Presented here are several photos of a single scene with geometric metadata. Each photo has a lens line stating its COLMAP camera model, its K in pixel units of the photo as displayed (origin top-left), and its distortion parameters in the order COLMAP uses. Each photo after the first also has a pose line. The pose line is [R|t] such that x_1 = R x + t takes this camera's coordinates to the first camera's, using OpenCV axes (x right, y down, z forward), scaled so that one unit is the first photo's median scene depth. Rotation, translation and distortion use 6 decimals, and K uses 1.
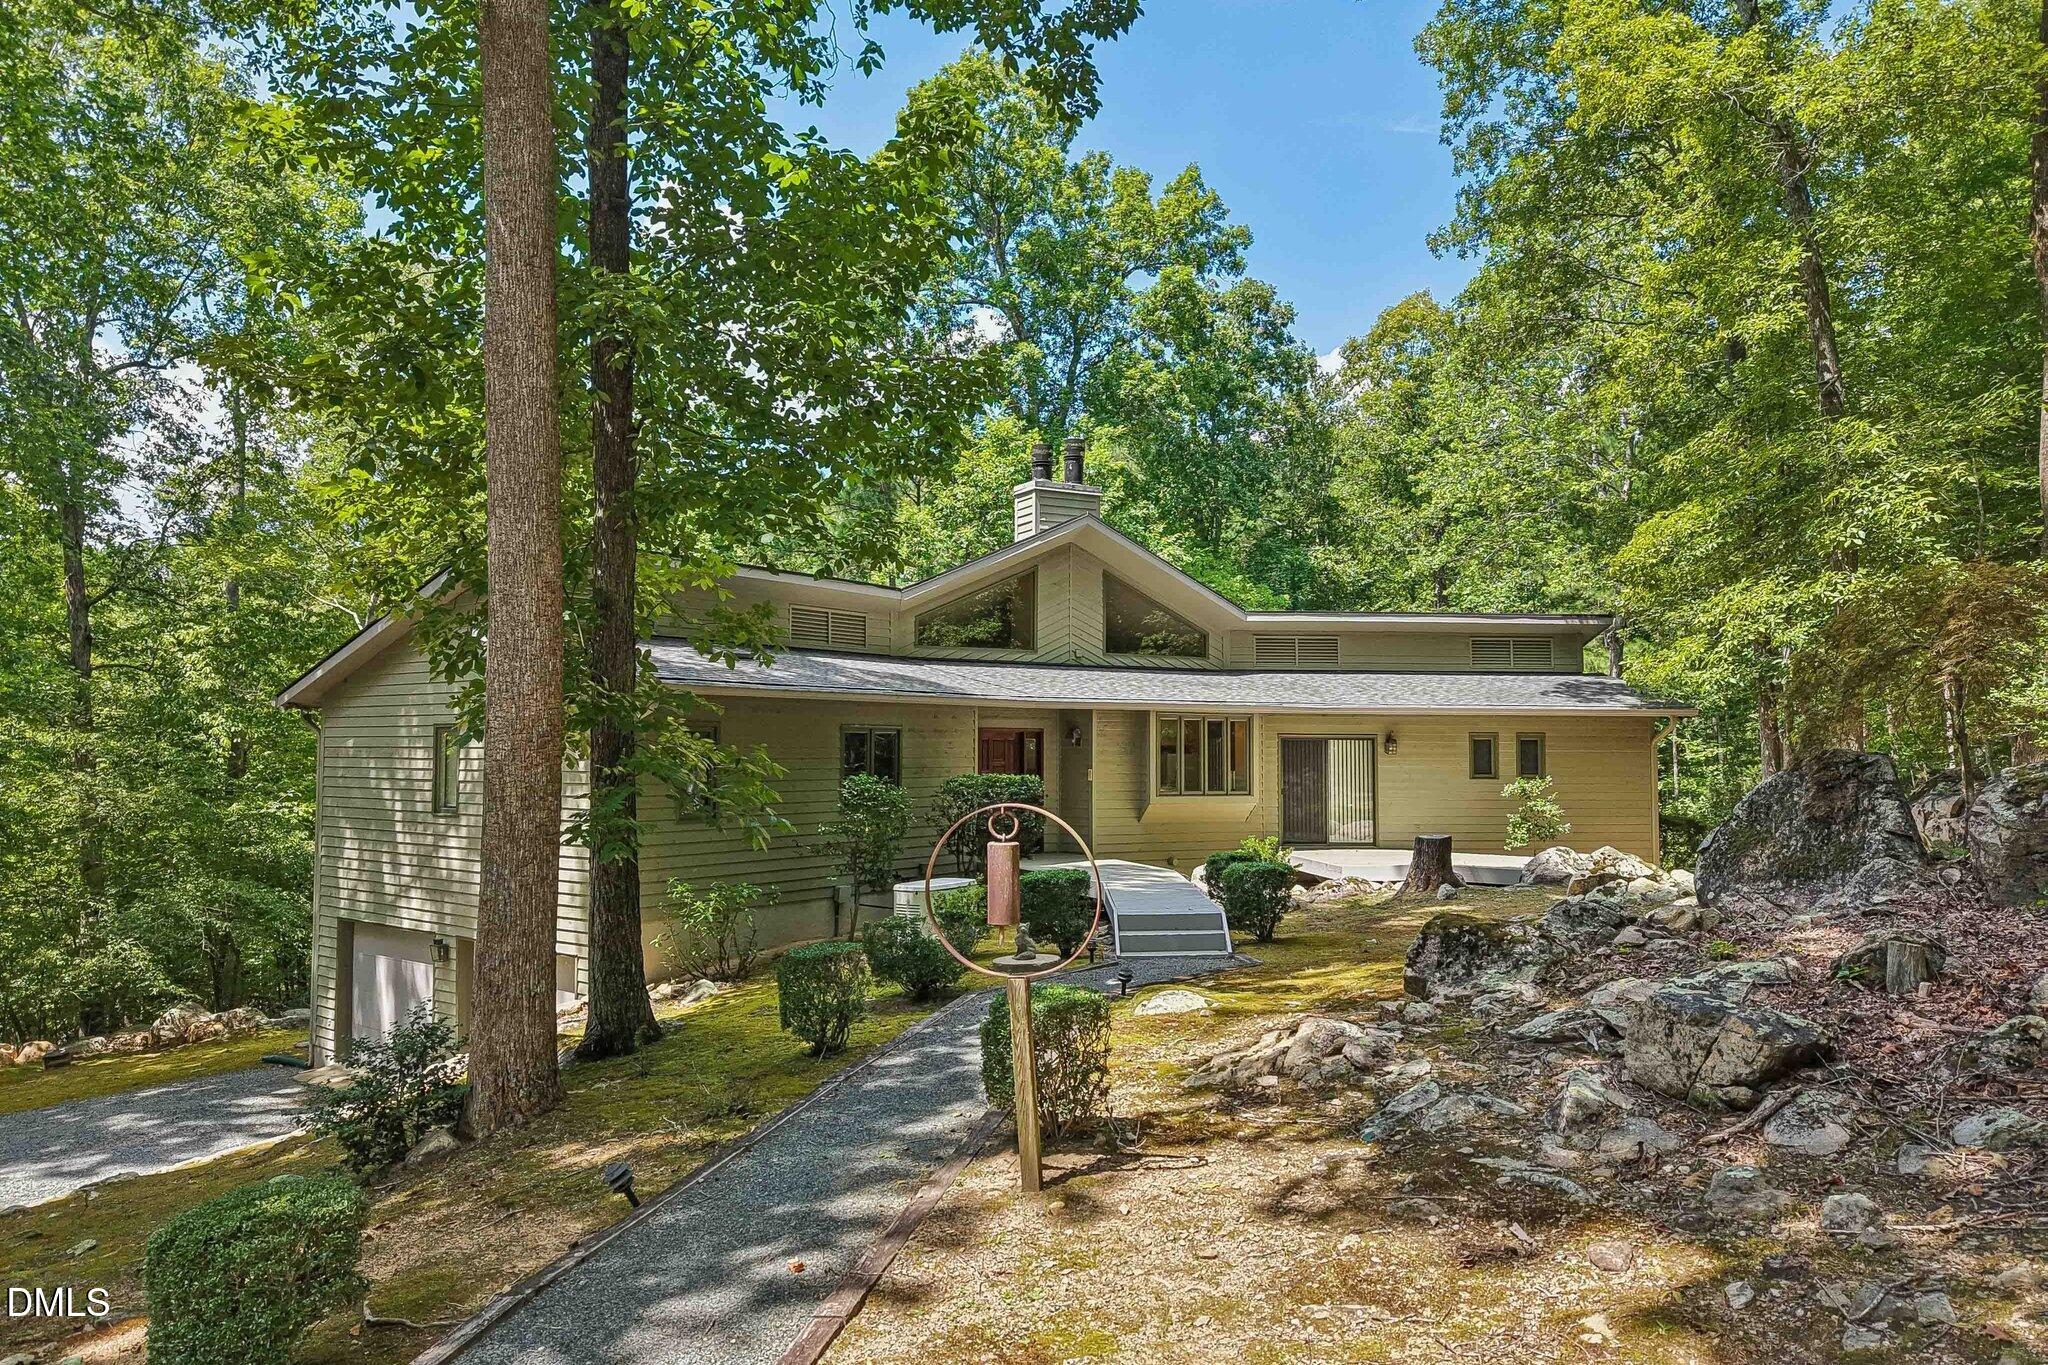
lens RADIAL K [[1383.6, 0, 1030.7], [0, 1383.6, 674.5], [0, 0, 1]] dist [-0.006019, -0.002074]
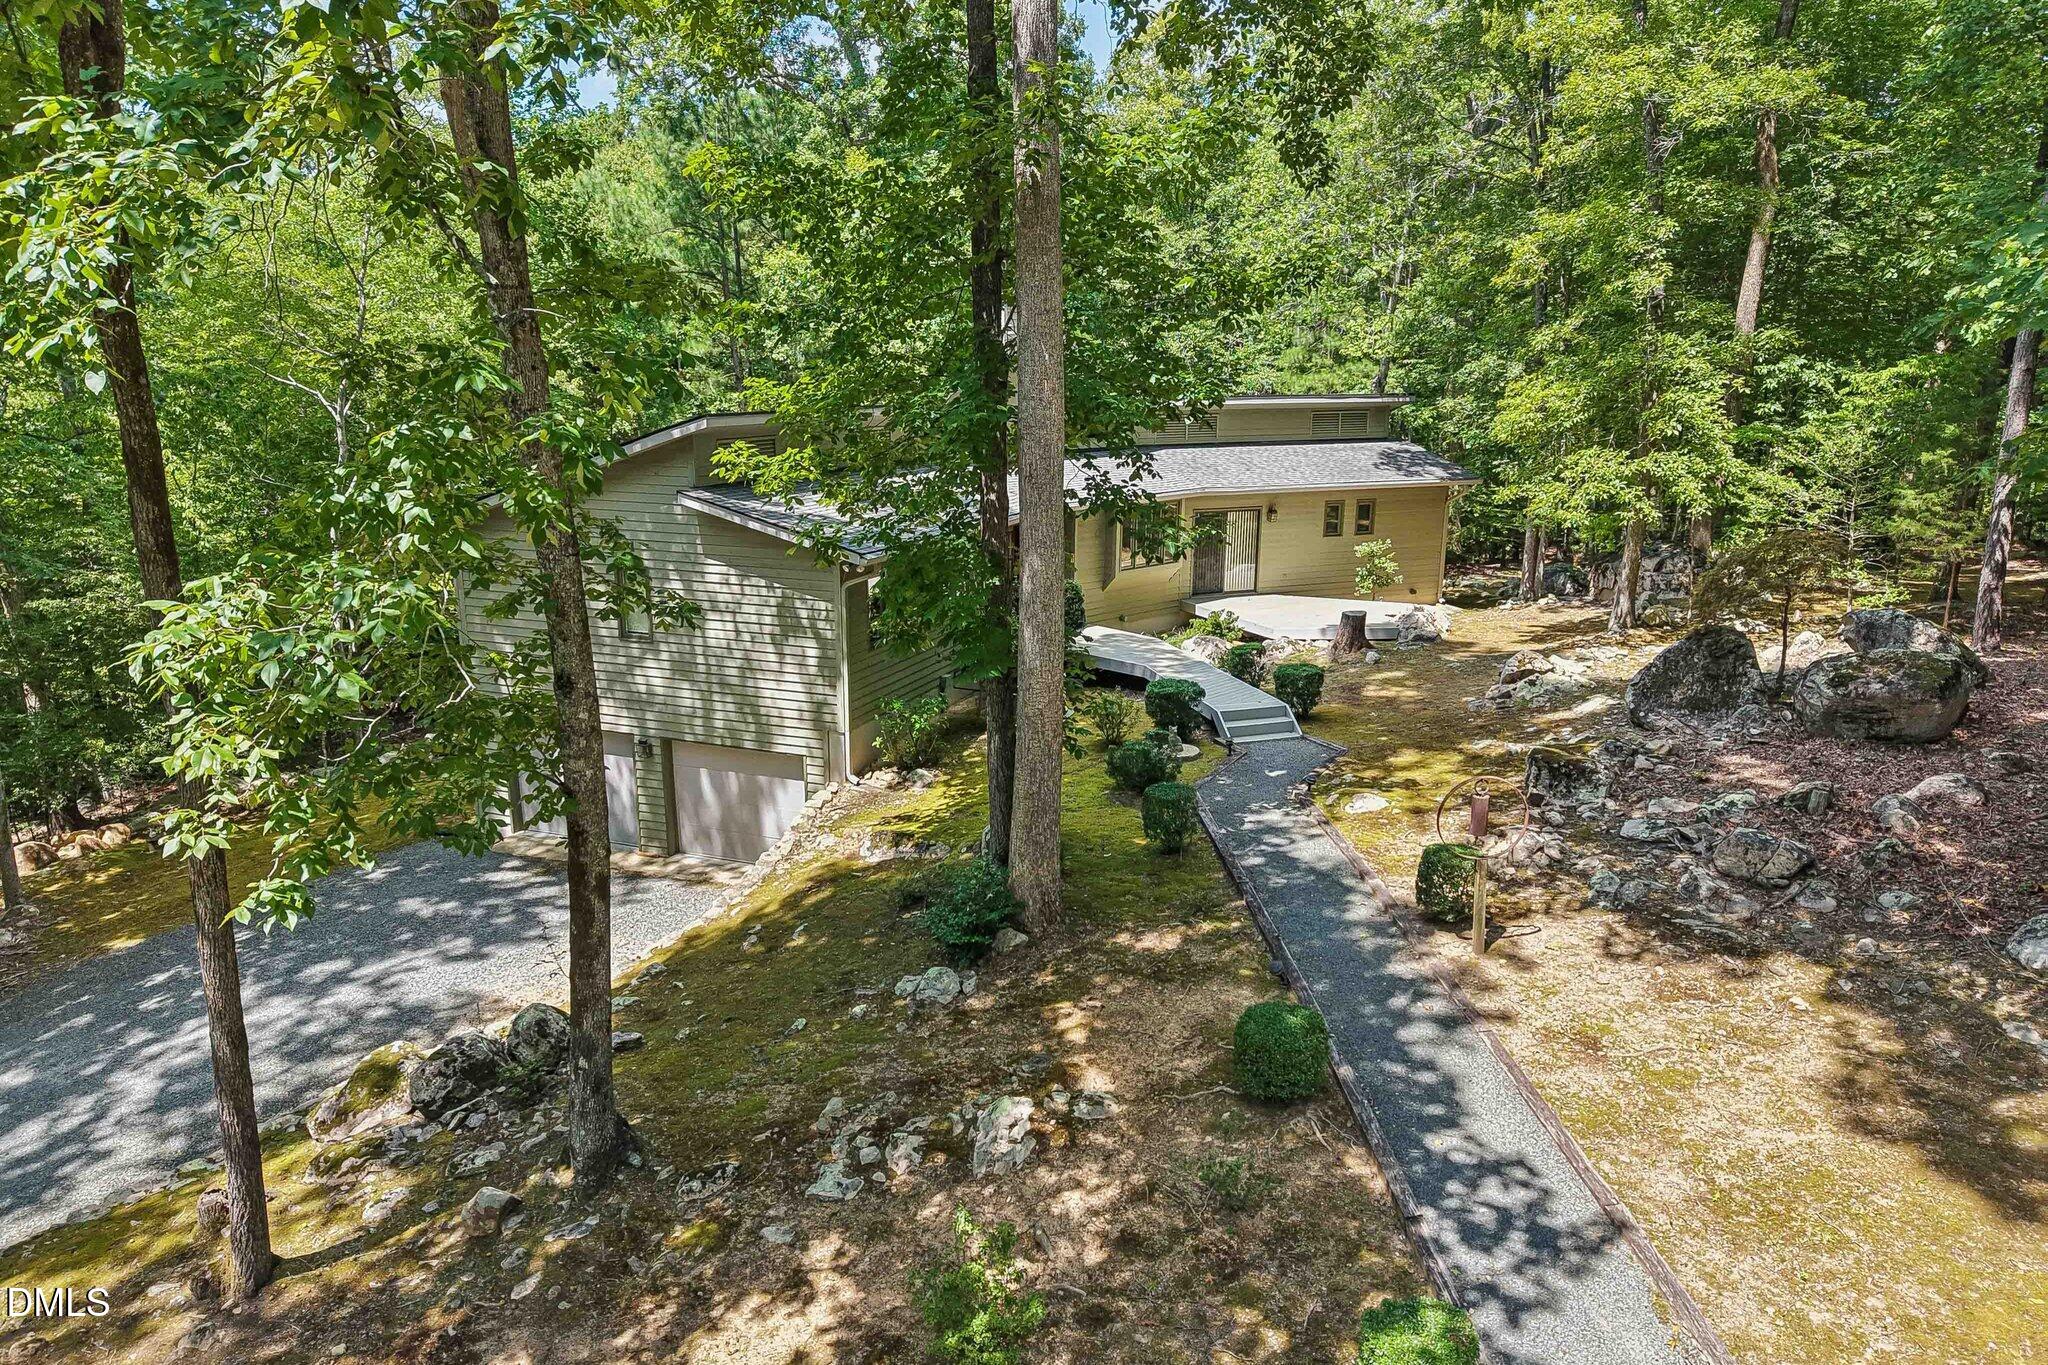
lens RADIAL K [[1383.6, 0, 1015.8], [0, 1383.6, 685.0], [0, 0, 1]] dist [-0.006019, -0.002074]
pose [[0.960581, -0.061237, 0.271173, -1.098844], [-0.019282, 0.958412, 0.284735, -0.533807], [-0.277331, -0.278740, 0.919452, -0.539257]]
